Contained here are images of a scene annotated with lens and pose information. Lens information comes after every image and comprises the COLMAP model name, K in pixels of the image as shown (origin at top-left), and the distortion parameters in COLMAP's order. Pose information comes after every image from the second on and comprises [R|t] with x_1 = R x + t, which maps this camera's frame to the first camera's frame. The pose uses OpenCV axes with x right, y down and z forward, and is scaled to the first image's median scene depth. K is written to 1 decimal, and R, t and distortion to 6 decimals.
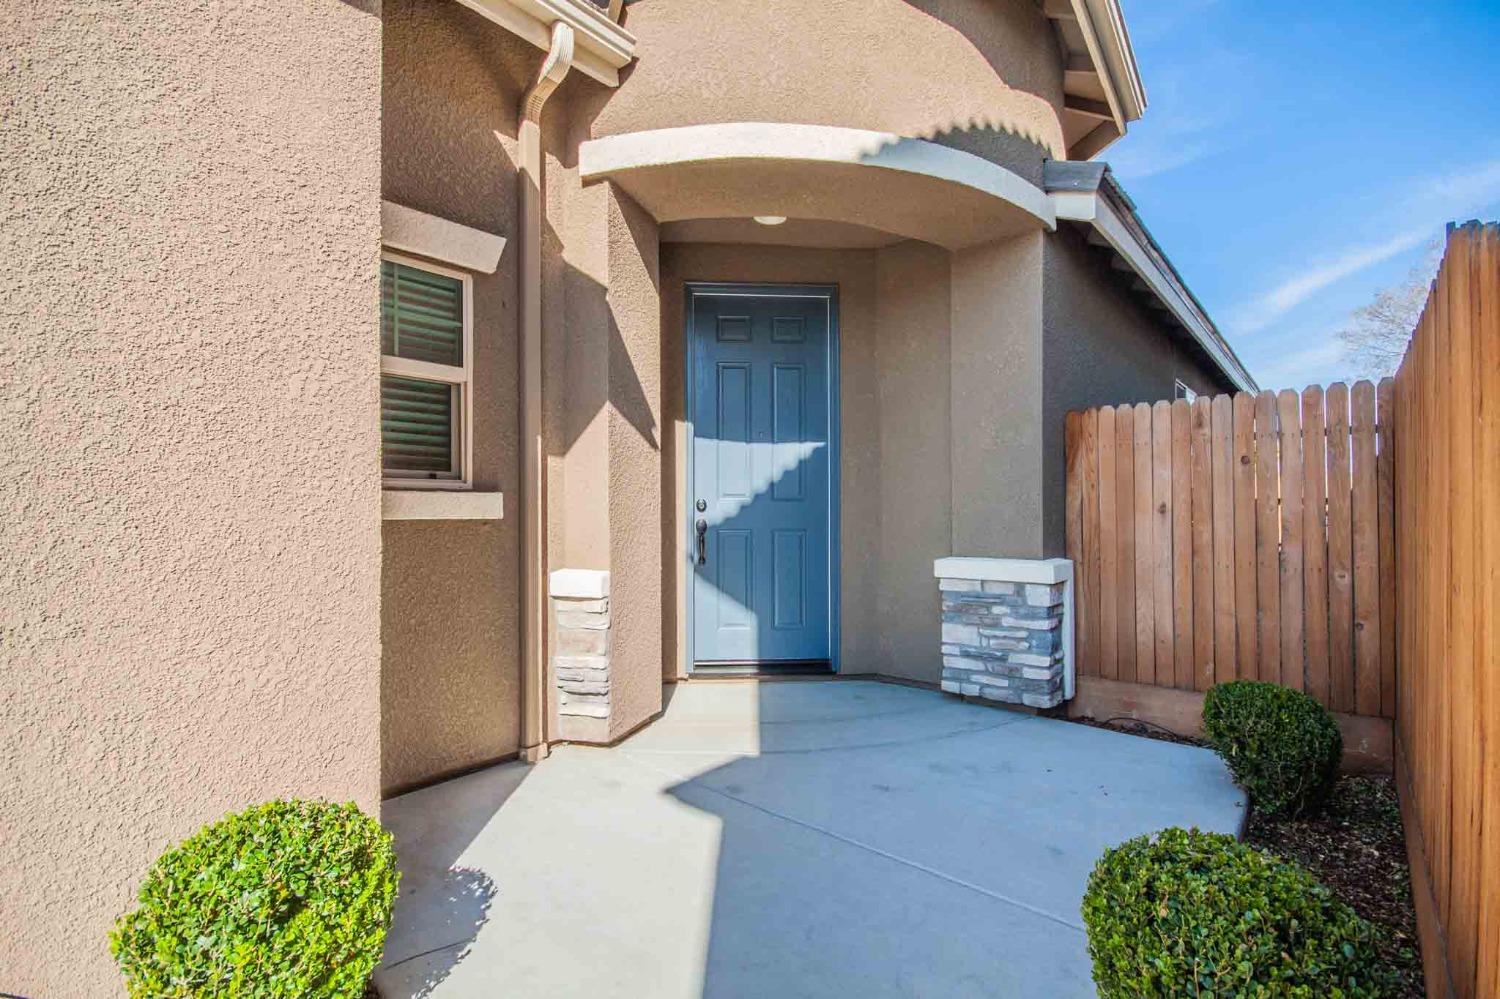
lens RADIAL K [[681.8, 0, 752.8], [0, 681.8, 508.7], [0, 0, 1]] dist [-0.000272, 0.000019]
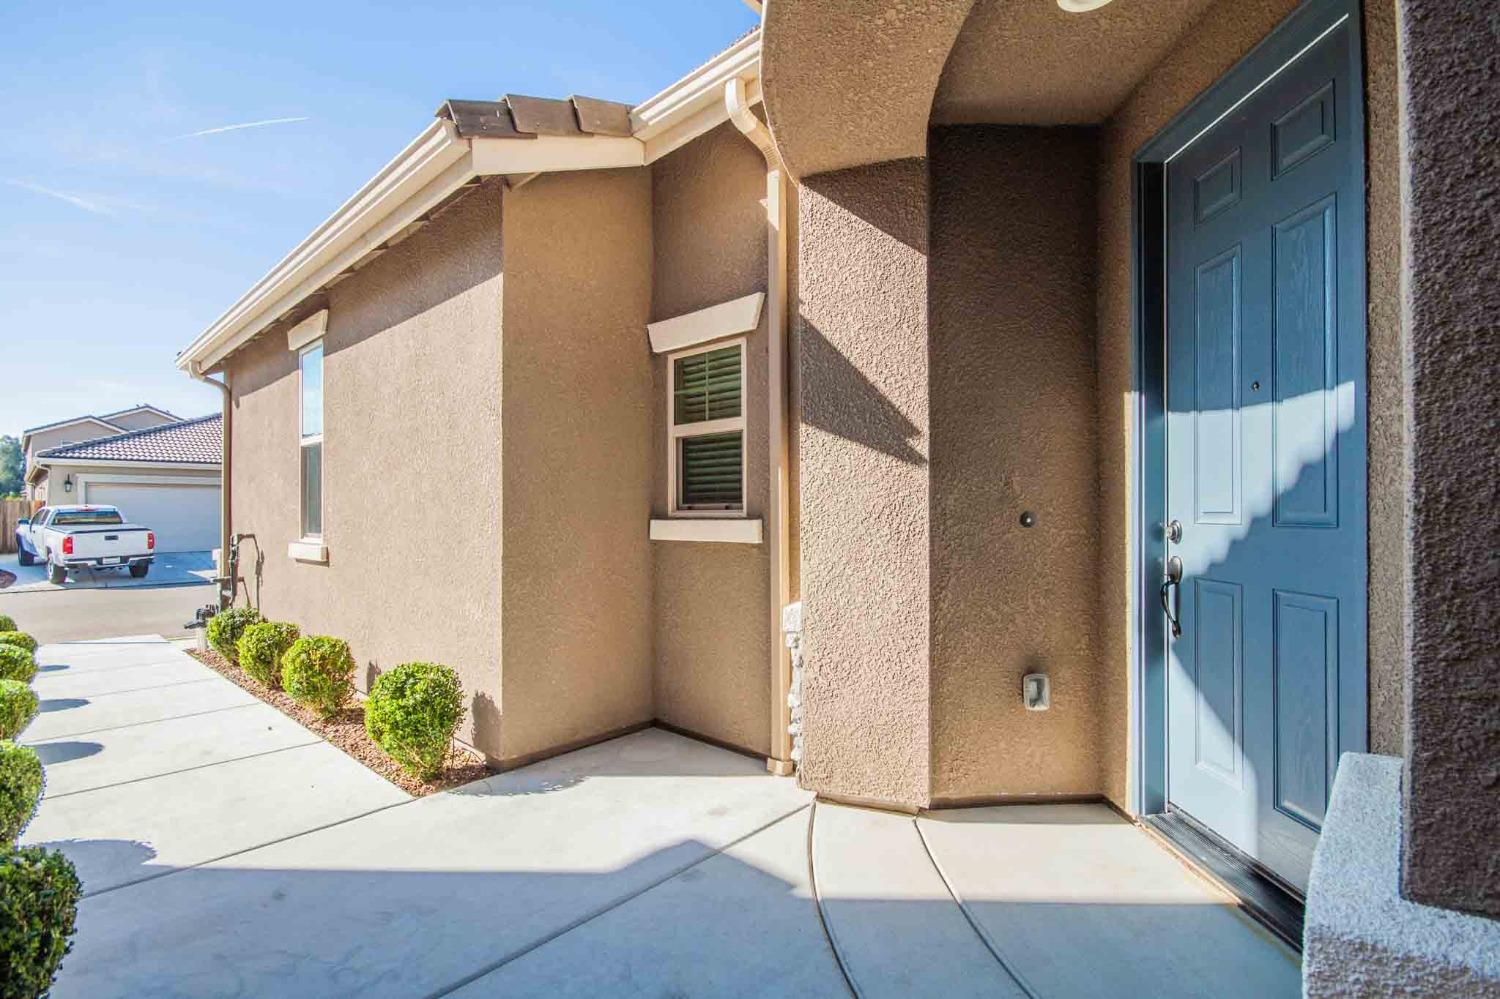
lens RADIAL K [[688.8, 0, 750.8], [0, 688.8, 504.9], [0, 0, 1]] dist [-0.001652, 0.000402]
pose [[-0.015244, 0.011547, -0.999817, 0.773850], [0.006903, 0.999911, 0.011443, -0.063404], [0.999860, -0.006728, -0.015322, 1.011106]]
